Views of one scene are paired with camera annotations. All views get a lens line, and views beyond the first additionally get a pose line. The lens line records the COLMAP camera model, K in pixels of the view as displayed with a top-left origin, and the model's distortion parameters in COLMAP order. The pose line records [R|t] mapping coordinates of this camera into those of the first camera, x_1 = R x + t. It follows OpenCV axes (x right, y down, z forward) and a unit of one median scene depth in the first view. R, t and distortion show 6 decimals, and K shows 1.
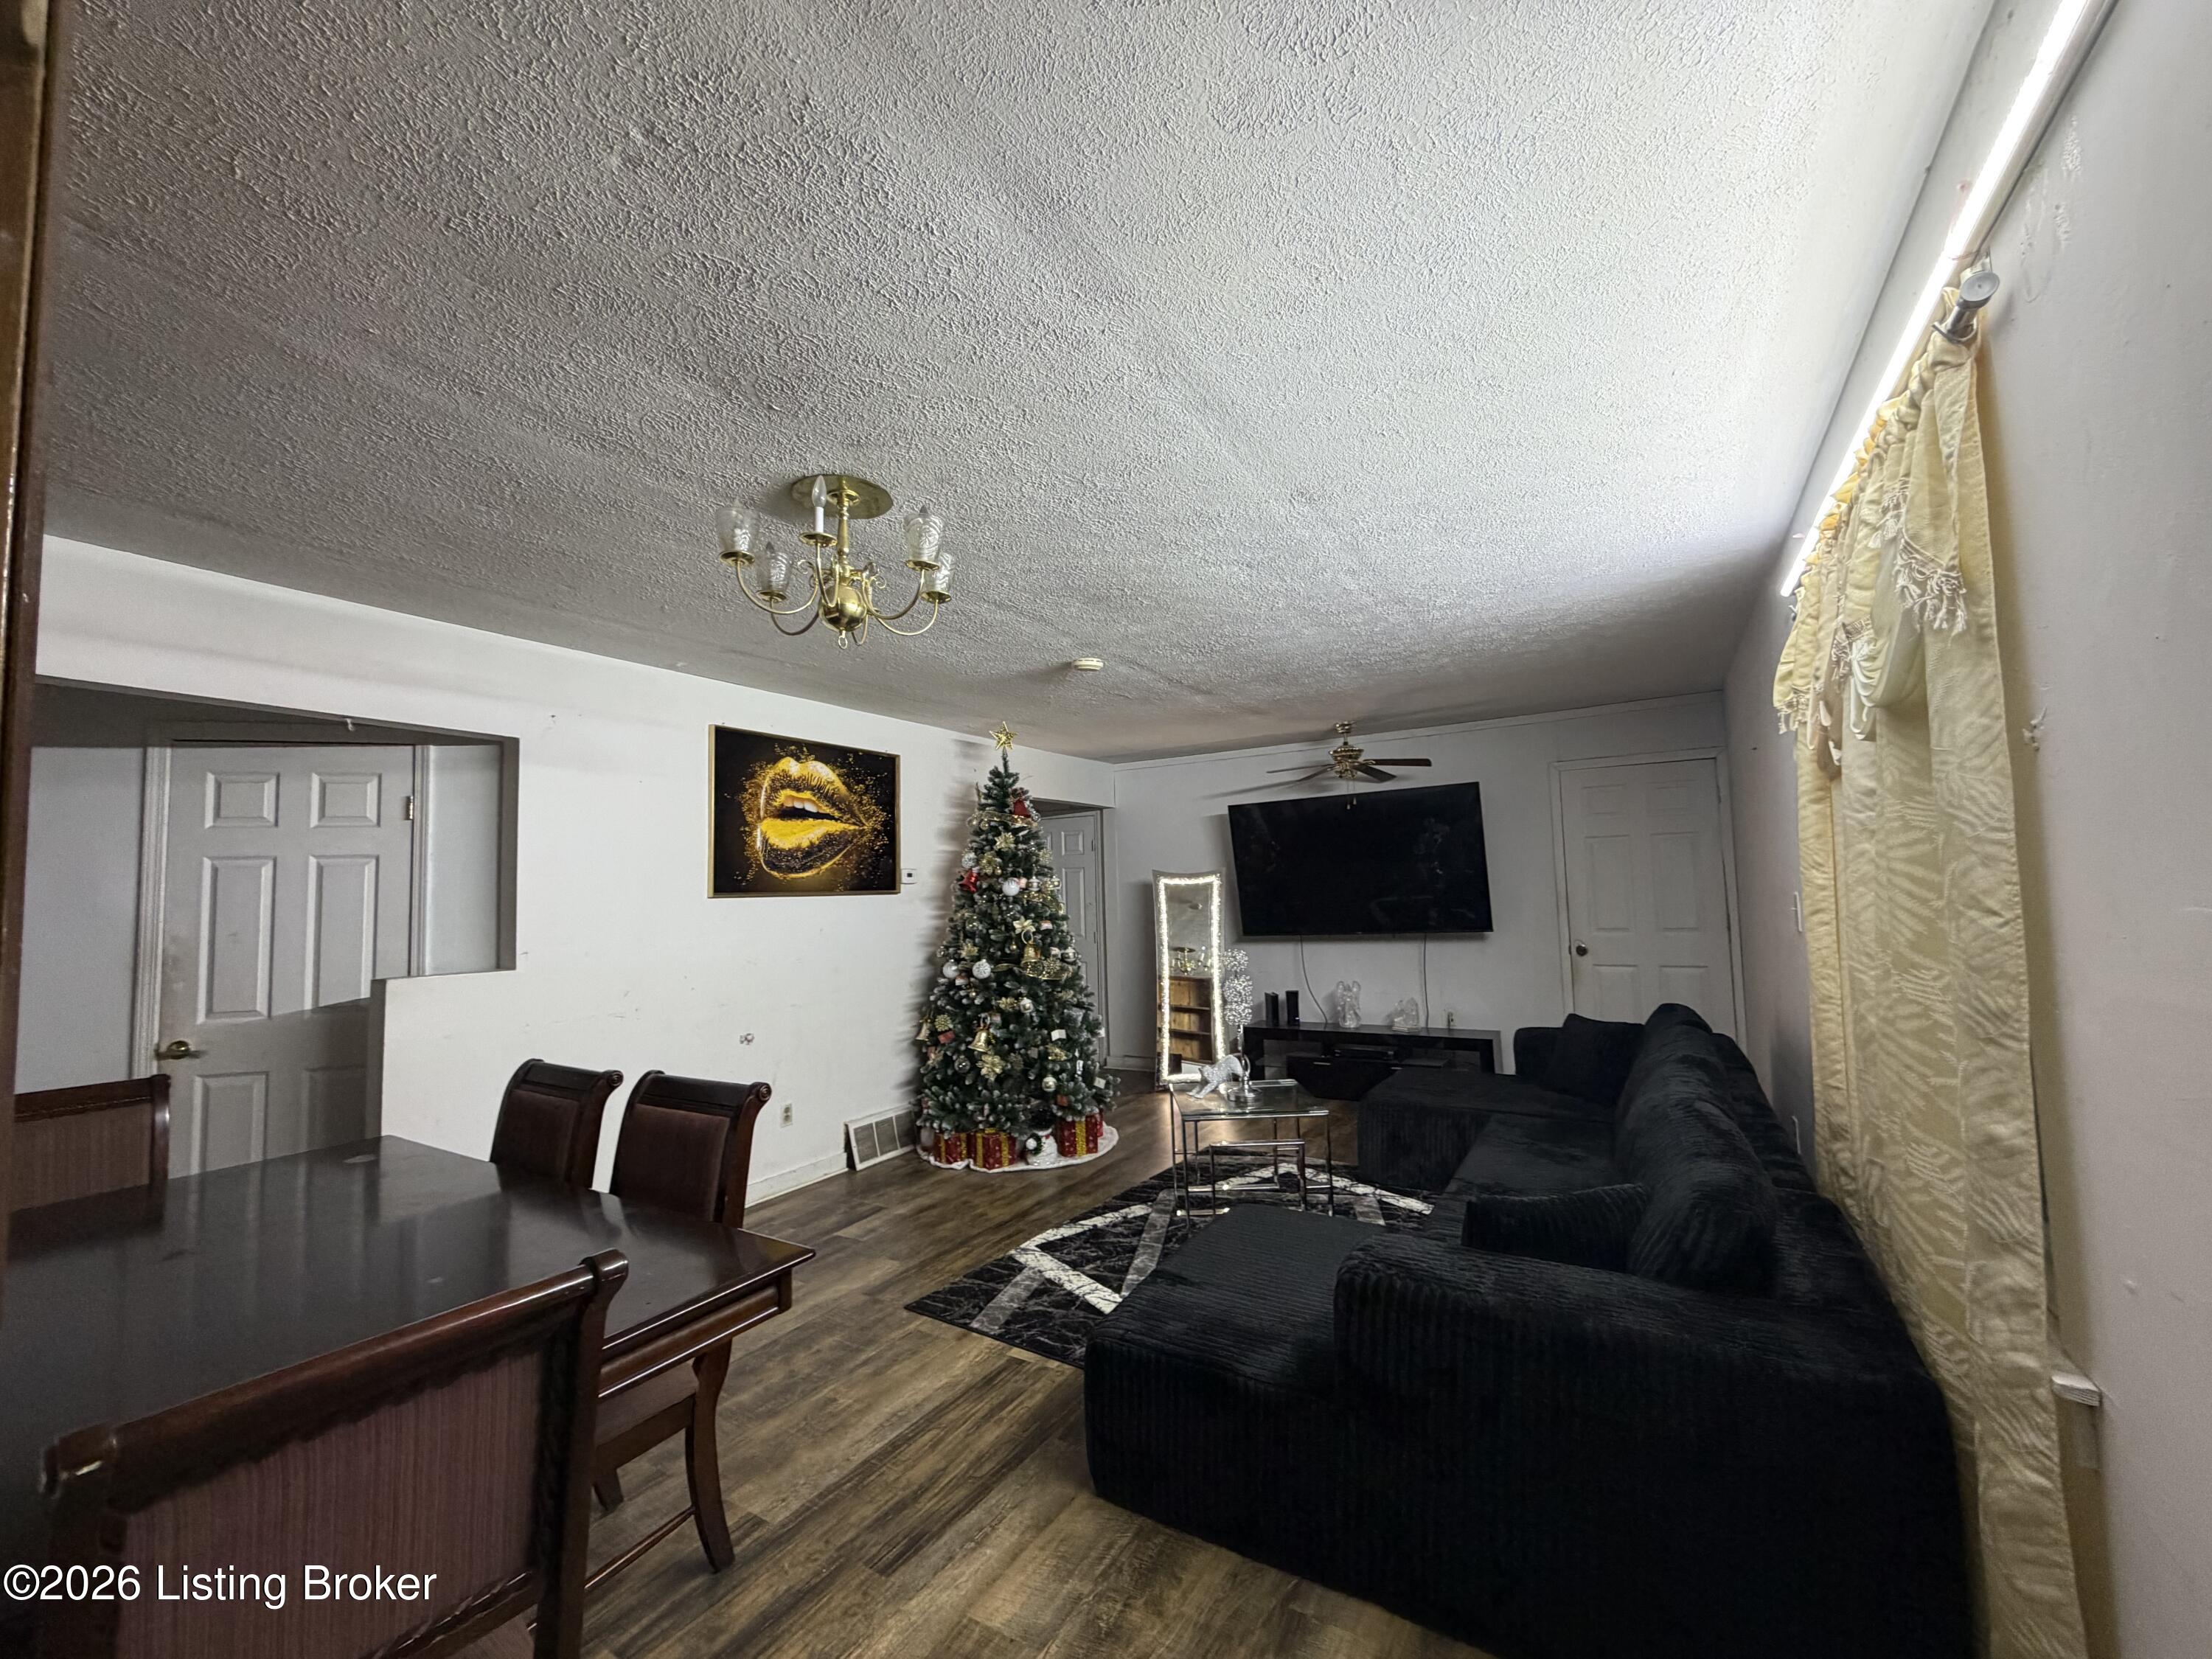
lens RADIAL K [[883.3, 0, 1100.3], [0, 883.3, 832.9], [0, 0, 1]] dist [0.000938, -0.000117]
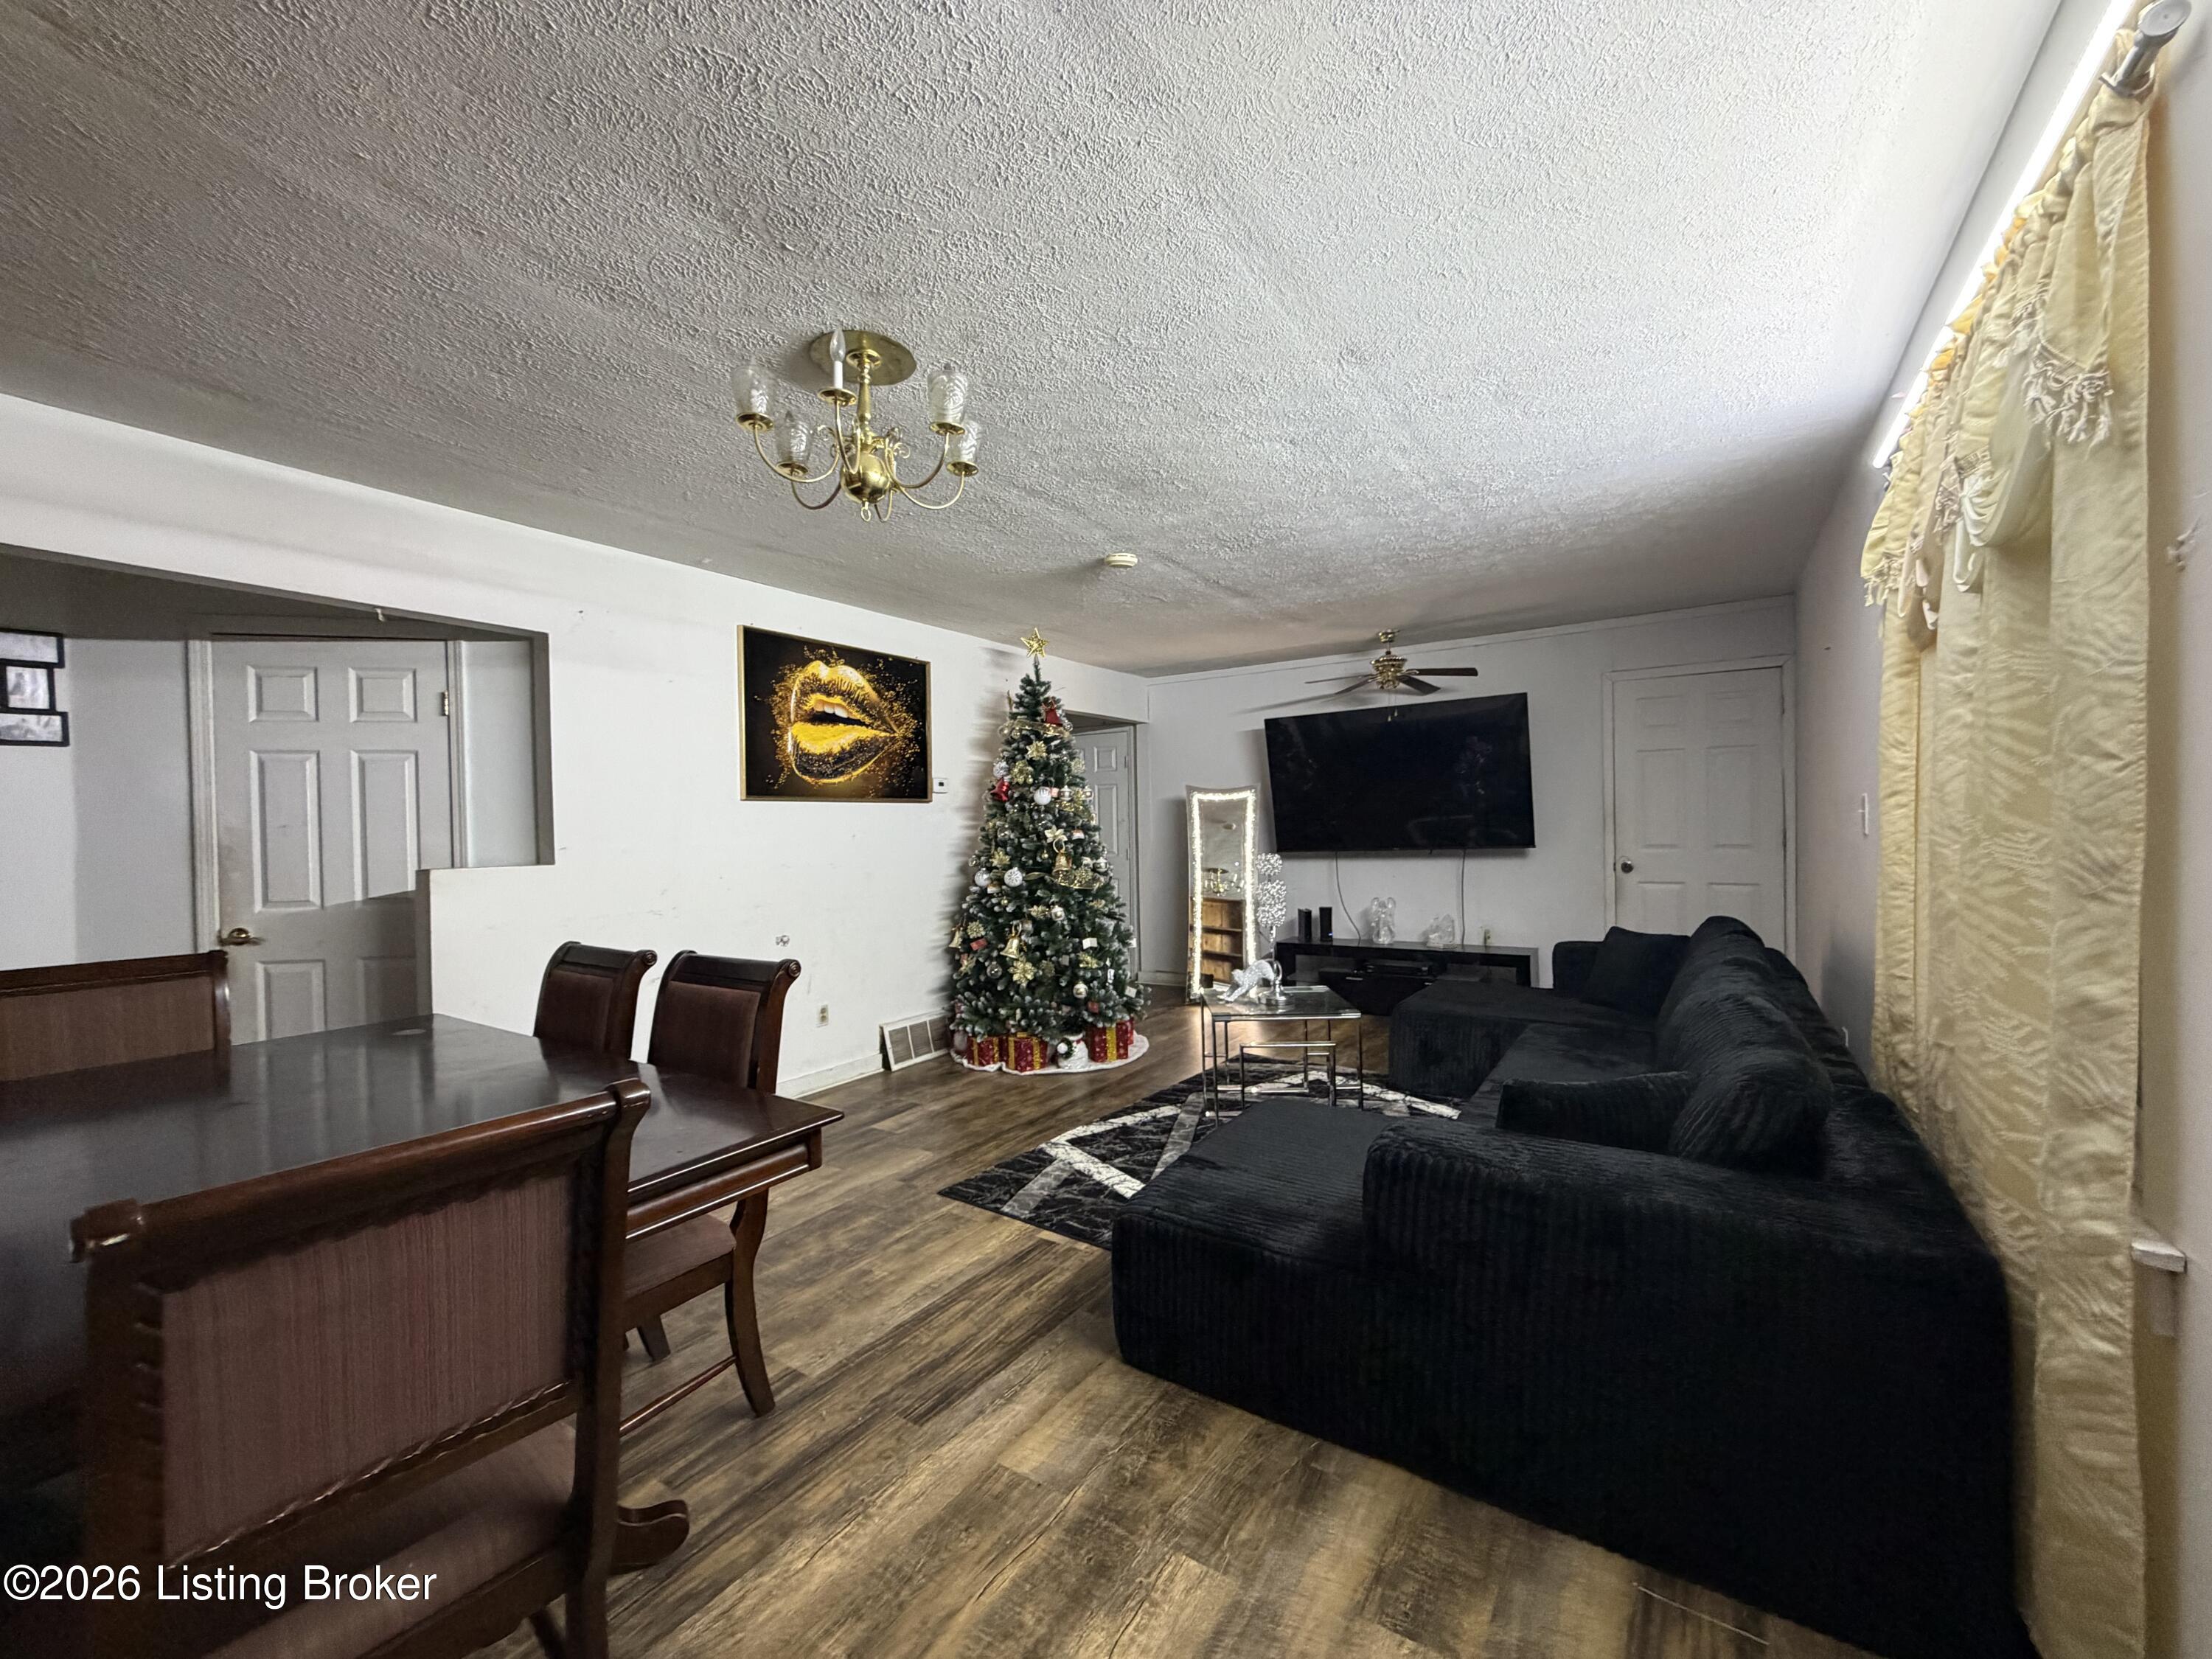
lens RADIAL K [[884.2, 0, 1100.2], [0, 884.2, 833.0], [0, 0, 1]] dist [0.000875, 0.000031]
pose [[0.999252, 0.008237, -0.037775, 0.002528], [-0.005245, 0.996892, 0.078611, 0.049356], [0.038305, -0.078354, 0.996189, 0.022052]]
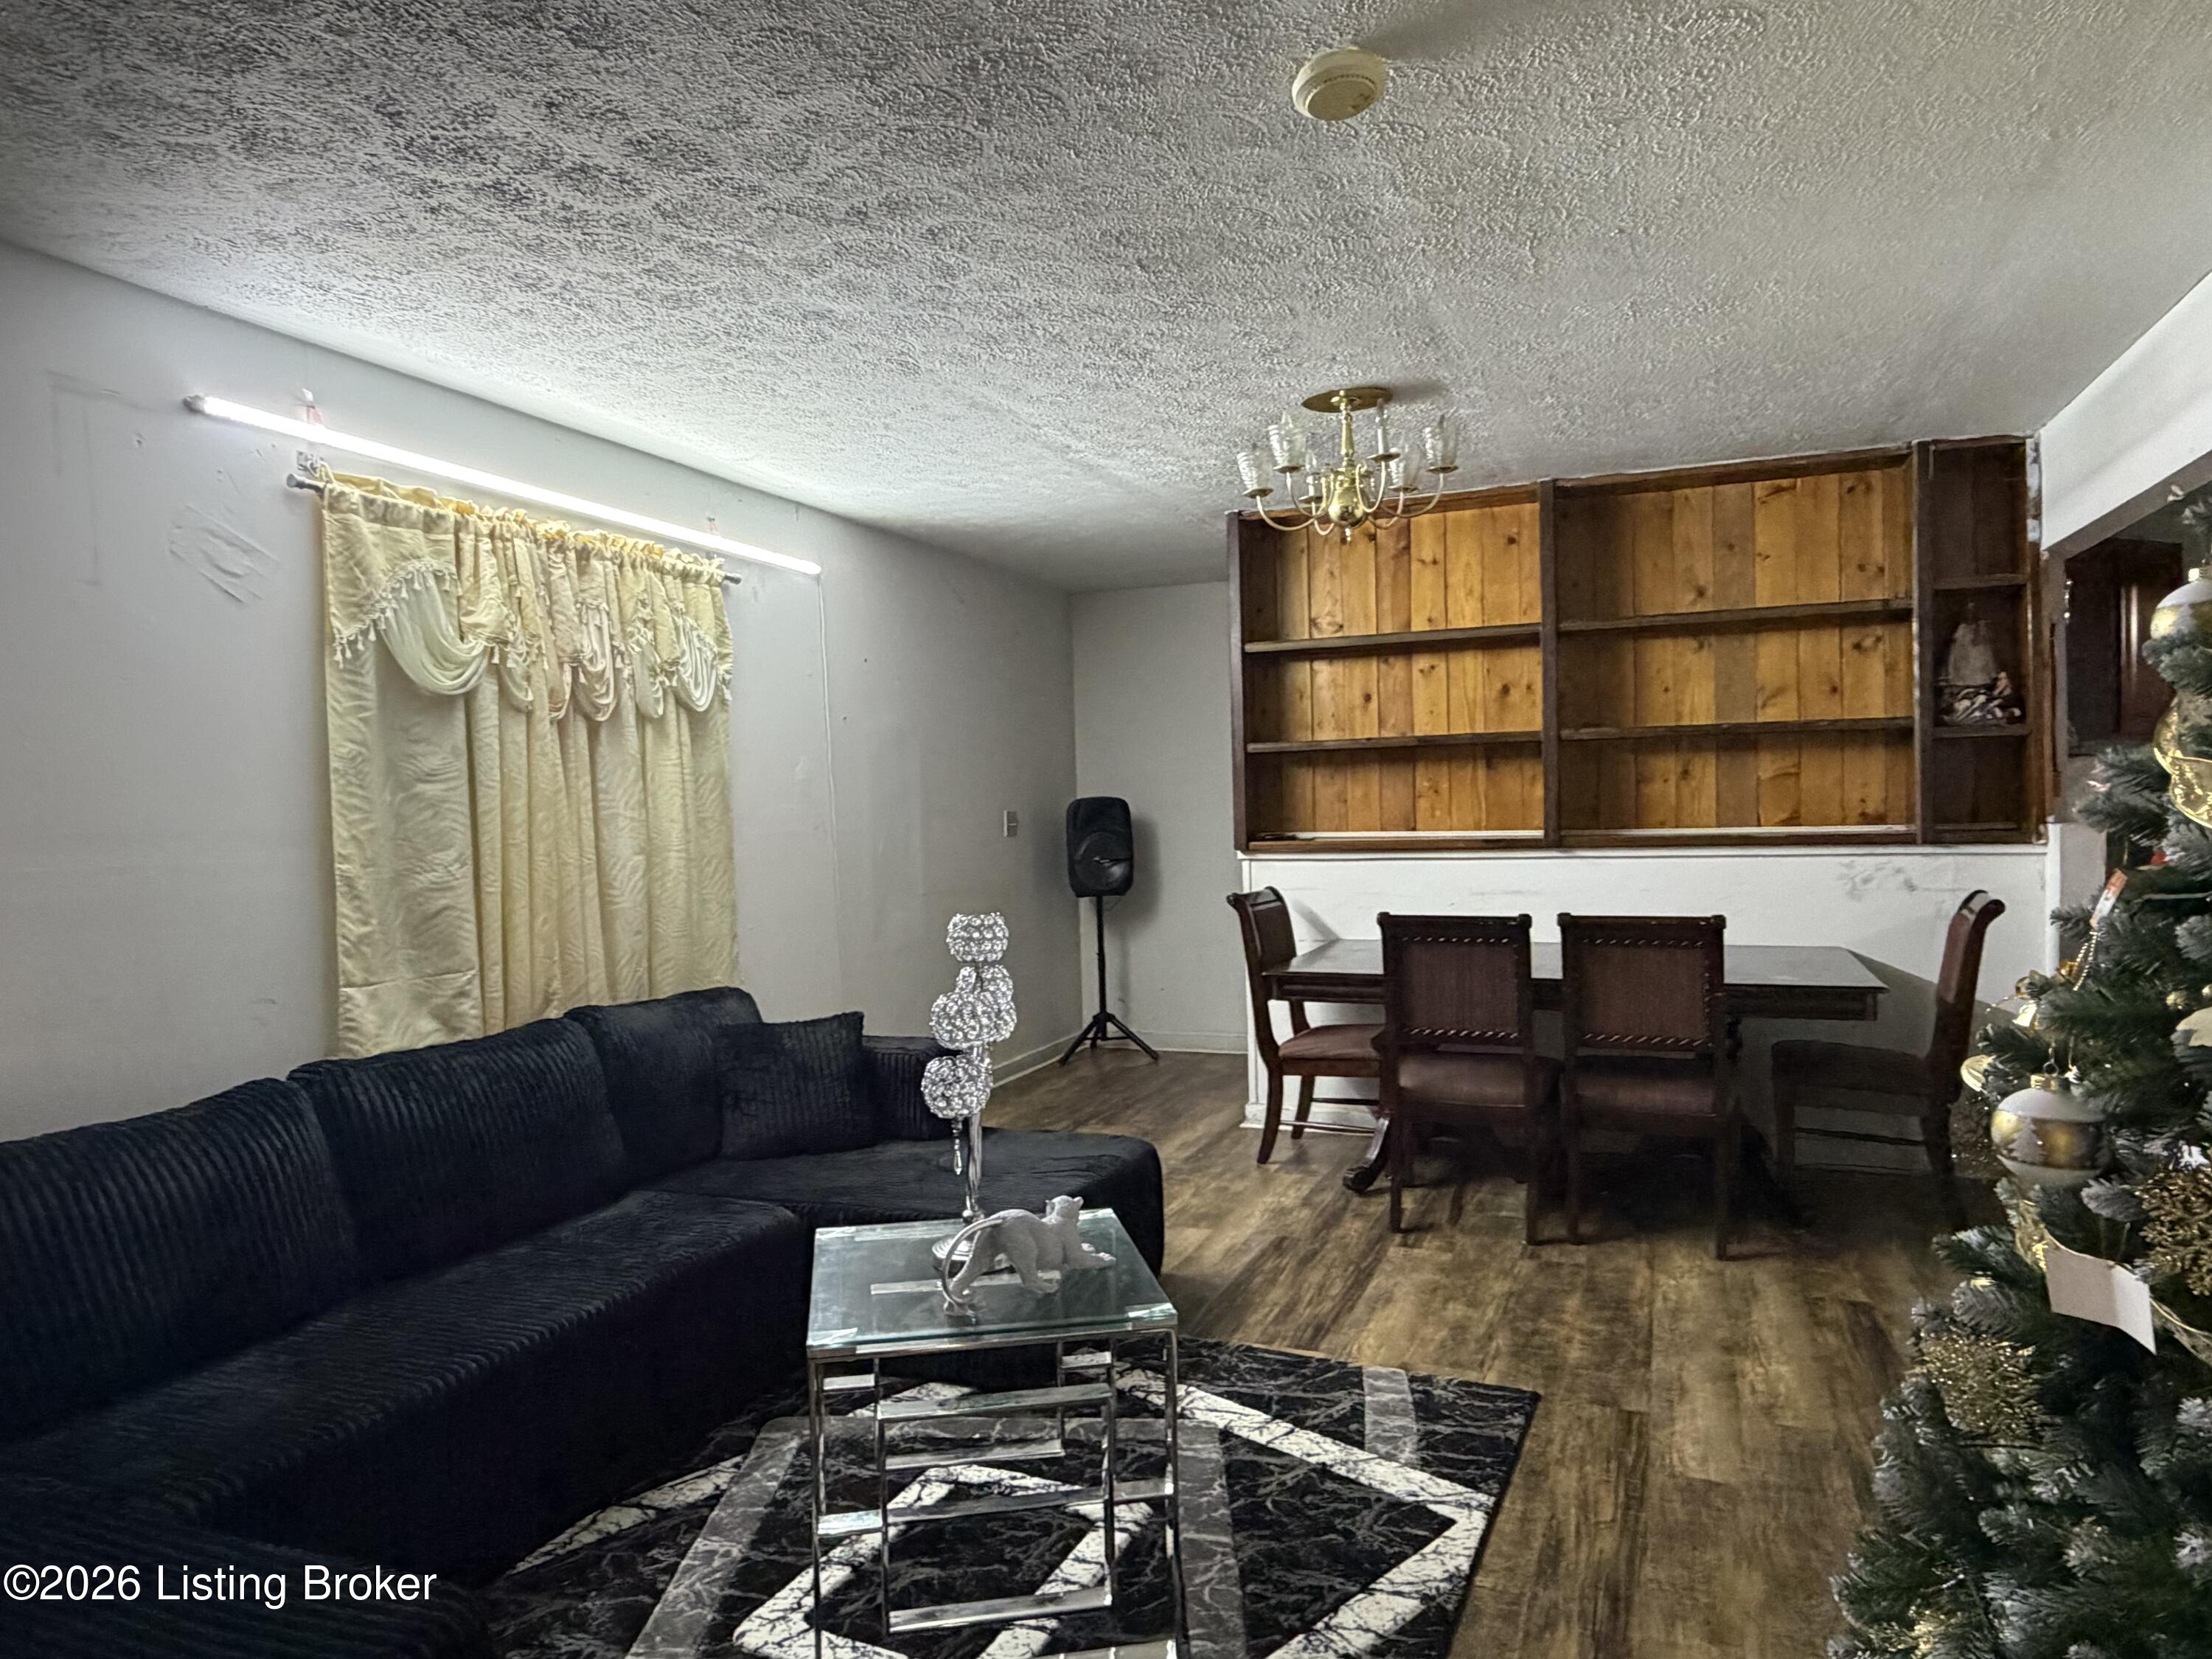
lens RADIAL K [[1398.2, 0, 1106.0], [0, 1398.2, 829.5], [0, 0, 1]] dist [0.003587, 0.000511]
pose [[-0.983552, 0.056171, -0.171667, 0.304888], [0.064903, 0.996845, -0.045680, 0.191659], [0.168560, -0.056070, -0.984095, 2.481120]]
